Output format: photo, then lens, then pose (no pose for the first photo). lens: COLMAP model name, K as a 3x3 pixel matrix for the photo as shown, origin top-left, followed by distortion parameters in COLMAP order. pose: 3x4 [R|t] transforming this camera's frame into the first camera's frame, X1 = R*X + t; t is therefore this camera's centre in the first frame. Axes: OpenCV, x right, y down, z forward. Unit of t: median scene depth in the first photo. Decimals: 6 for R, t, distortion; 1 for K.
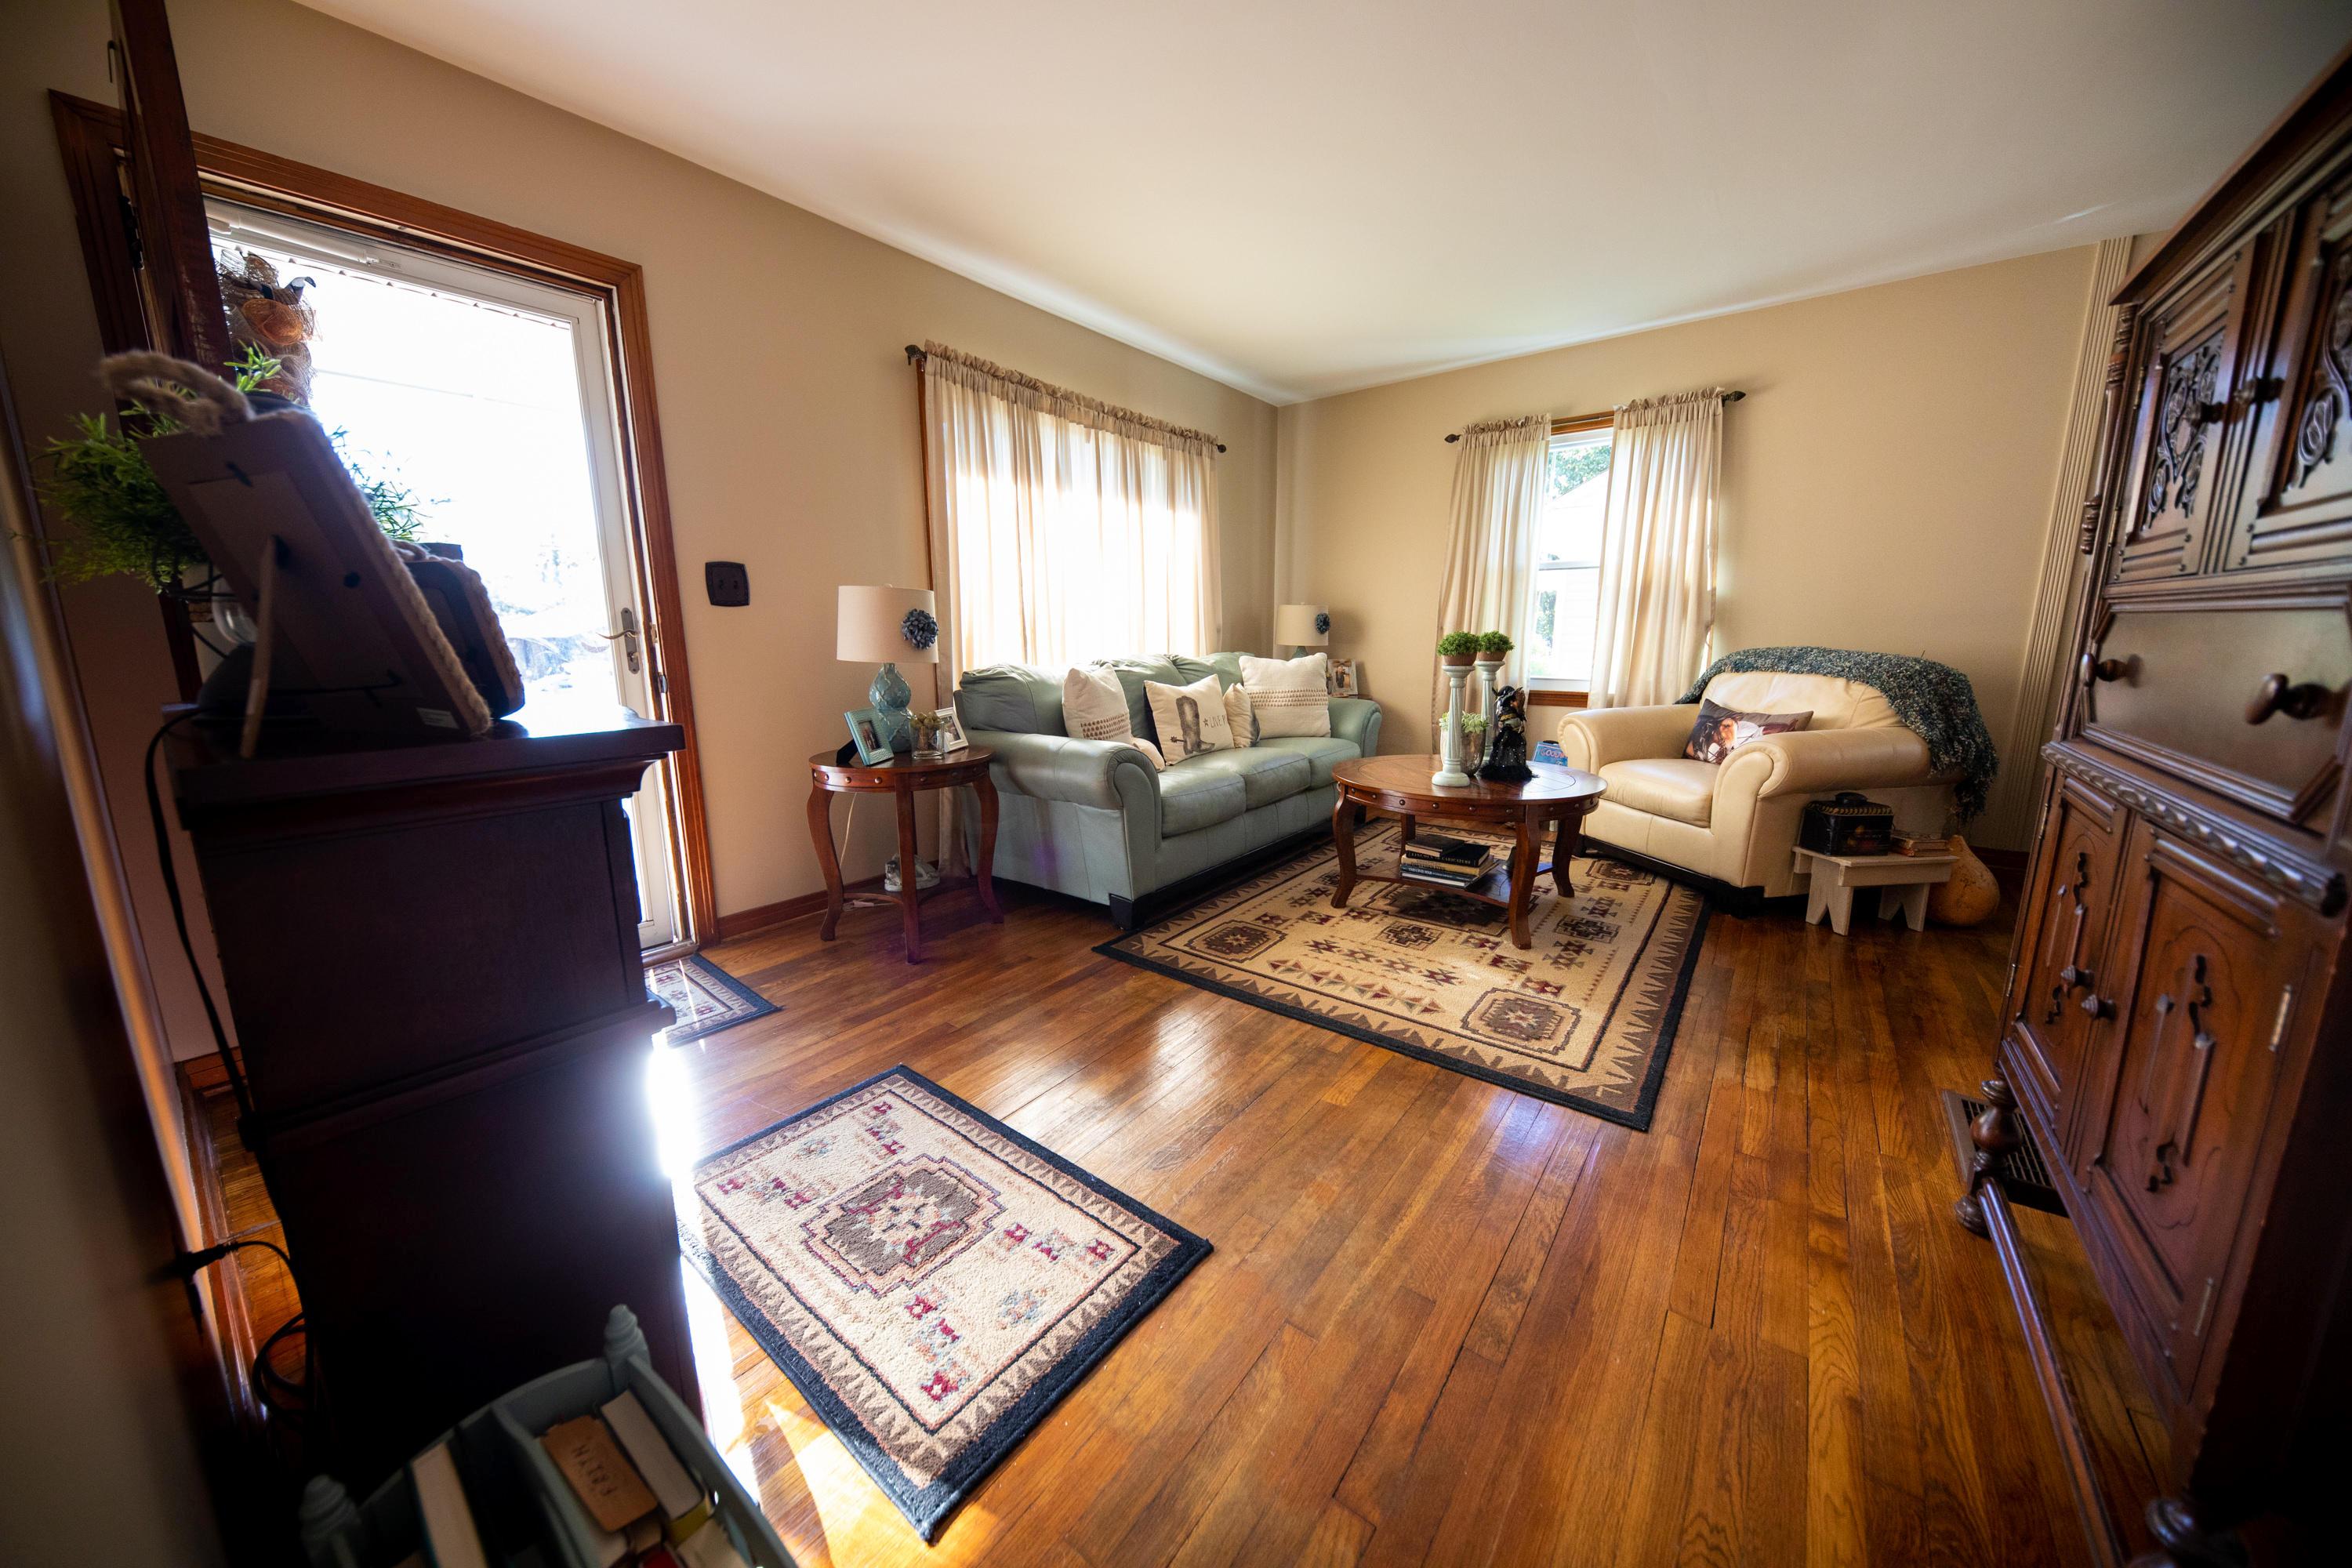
lens RADIAL K [[810.0, 0, 1169.5], [0, 810.0, 776.1], [0, 0, 1]] dist [-0.002418, -0.001146]
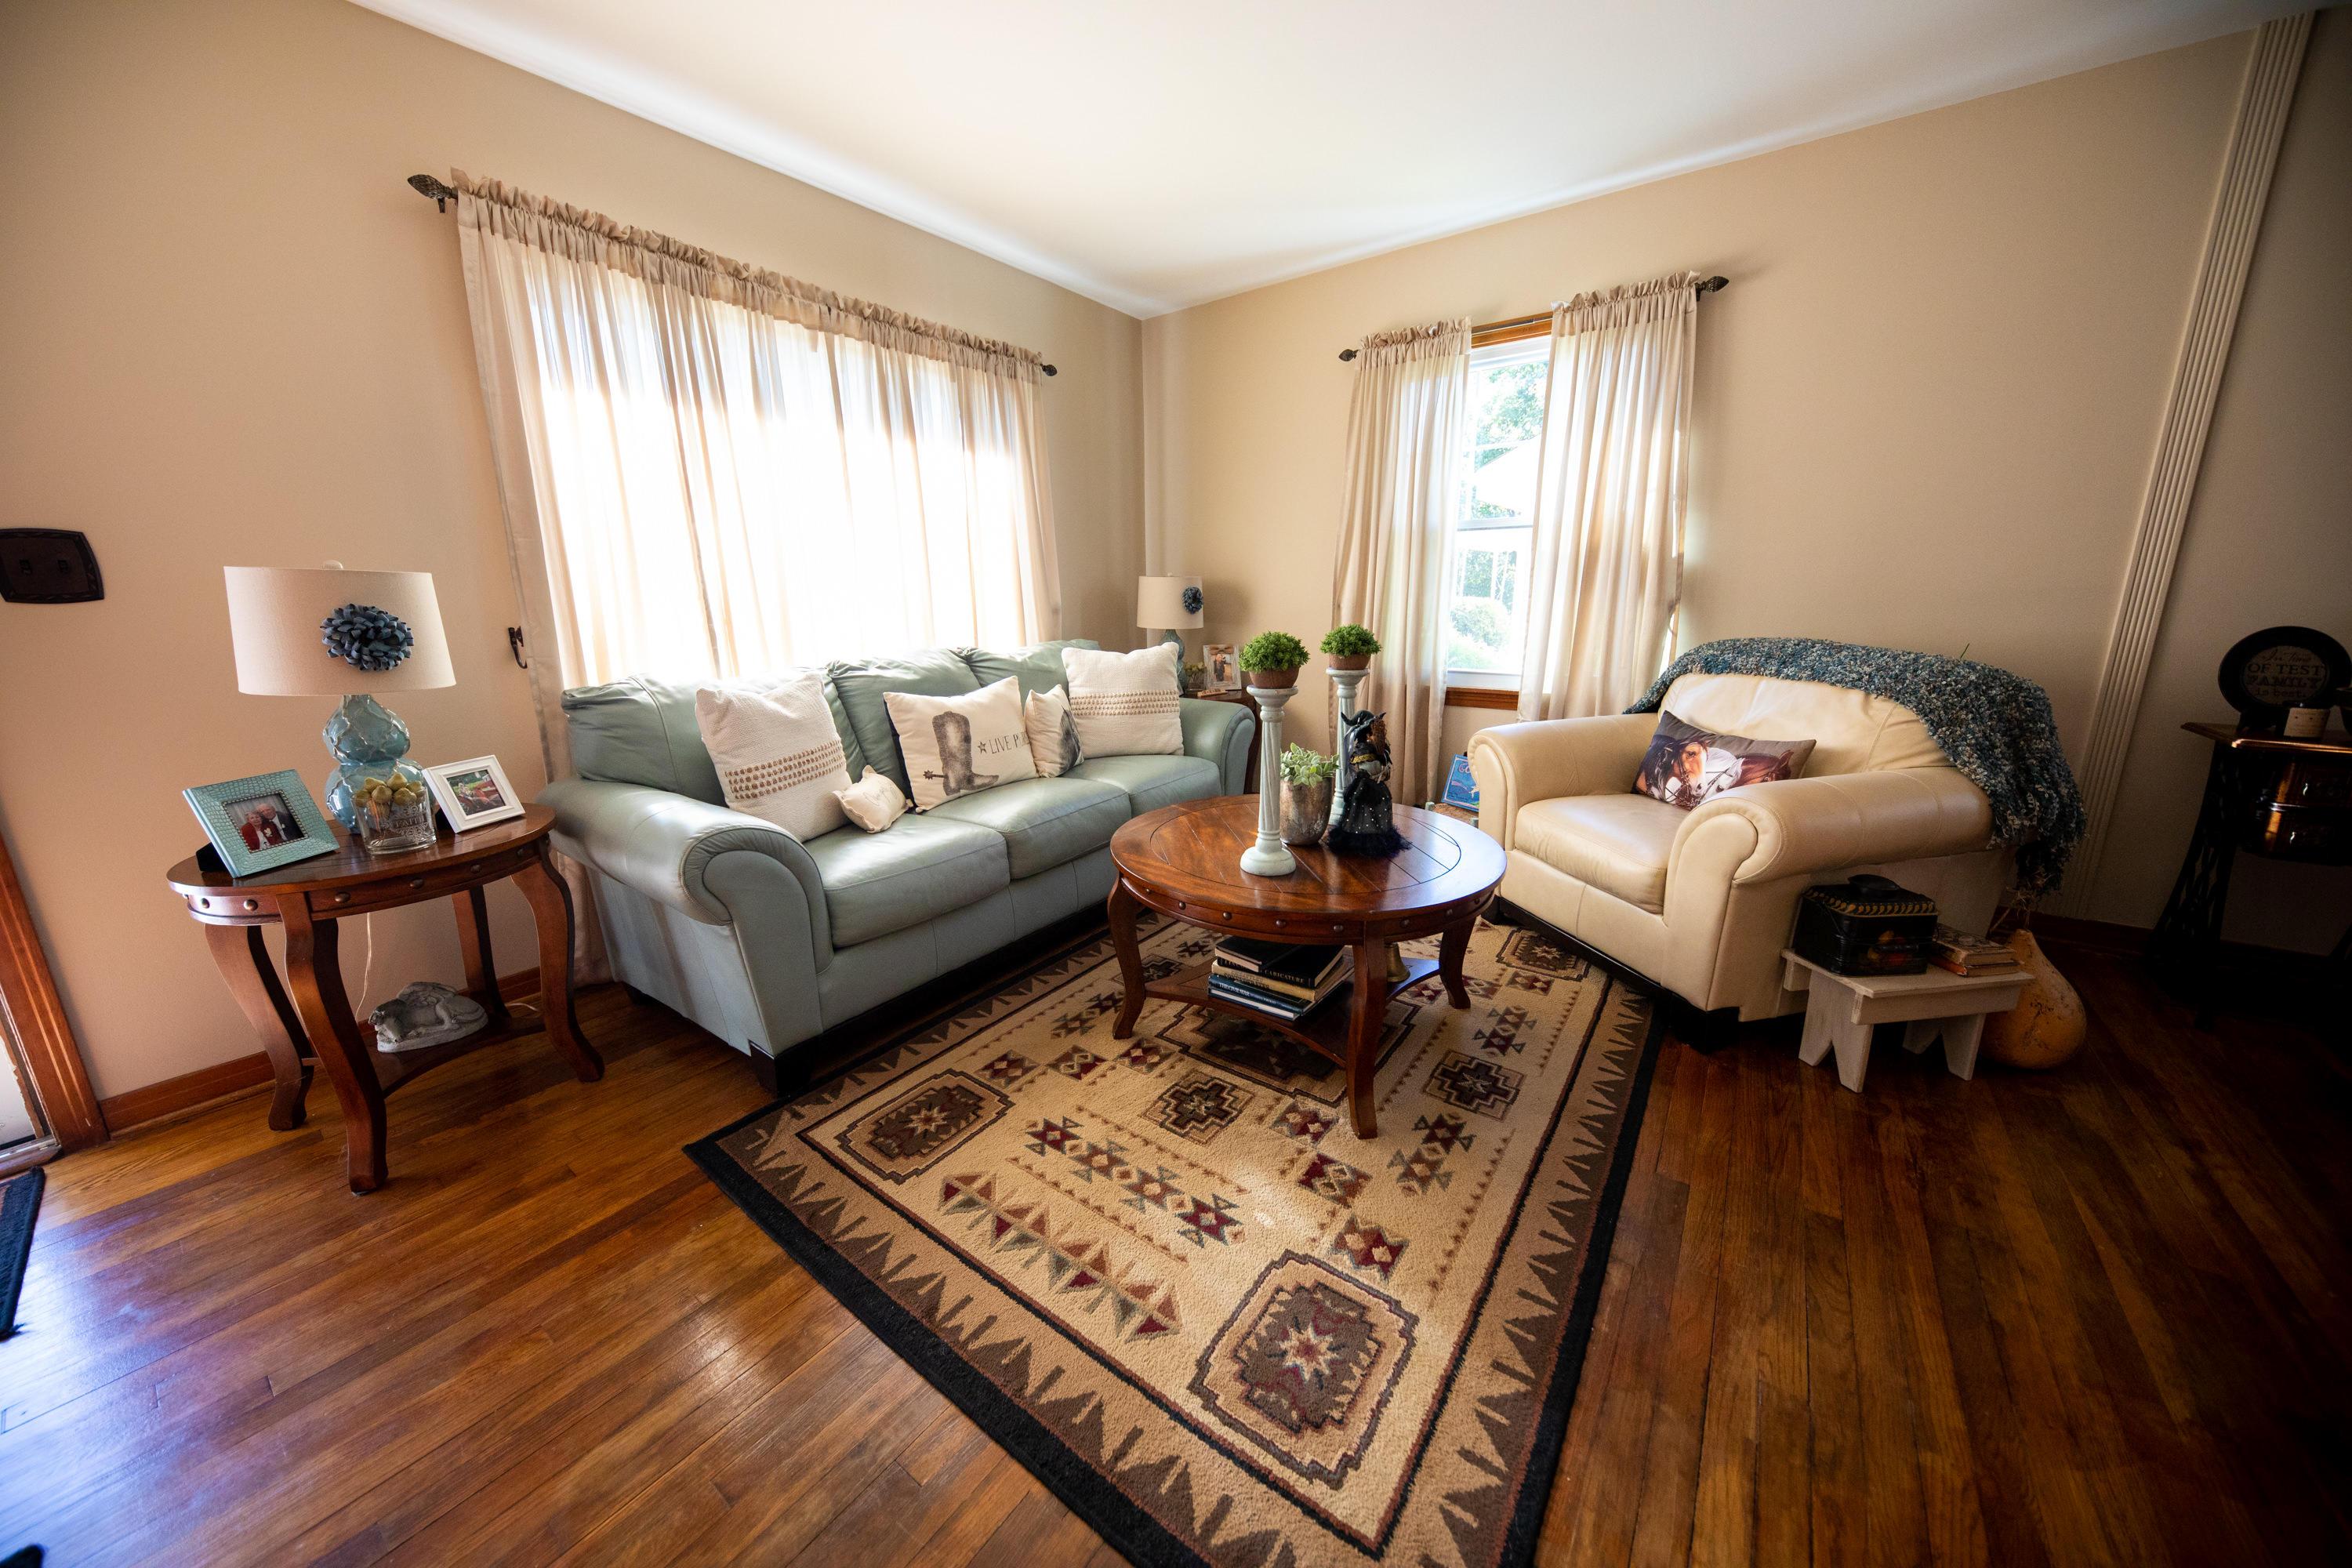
lens RADIAL K [[810.0, 0, 1173.4], [0, 810.0, 778.4], [0, 0, 1]] dist [-0.002418, -0.001146]
pose [[0.999612, -0.011828, 0.025208, 0.244990], [0.010575, 0.998731, 0.049246, -0.090188], [-0.025758, -0.048961, 0.998469, 0.342429]]
